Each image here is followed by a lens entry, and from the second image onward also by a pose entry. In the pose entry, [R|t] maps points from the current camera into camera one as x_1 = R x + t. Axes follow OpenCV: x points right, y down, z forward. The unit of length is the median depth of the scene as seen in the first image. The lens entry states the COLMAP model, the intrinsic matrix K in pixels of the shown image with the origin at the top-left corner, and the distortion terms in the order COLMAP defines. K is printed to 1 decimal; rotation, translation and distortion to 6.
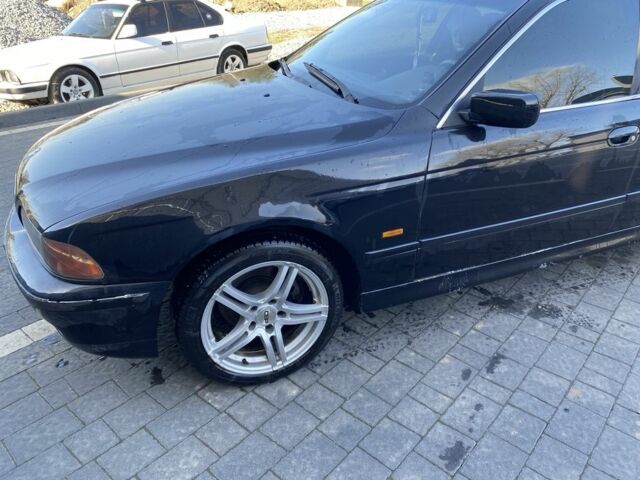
lens RADIAL K [[493.0, 0, 320.0], [0, 493.0, 240.0], [0, 0, 1]] dist [0.004085, -0.006828]
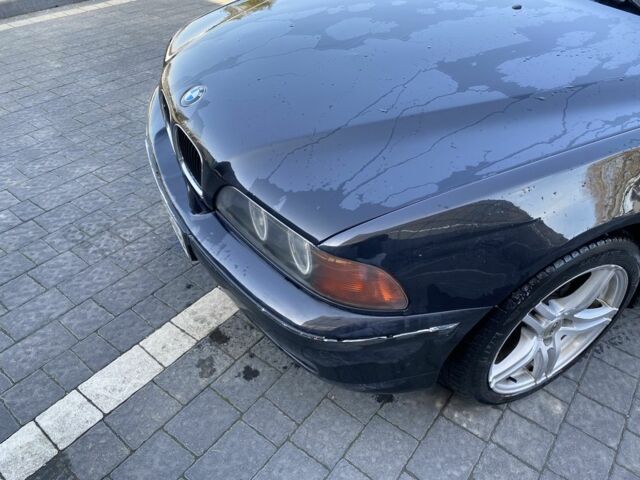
lens RADIAL K [[493.0, 0, 320.0], [0, 493.0, 240.0], [0, 0, 1]] dist [0.004085, -0.006828]
pose [[0.997775, -0.009363, 0.066007, -0.523026], [-0.004670, 0.977839, 0.209308, -0.136205], [-0.066504, -0.209150, 0.975619, 0.310866]]
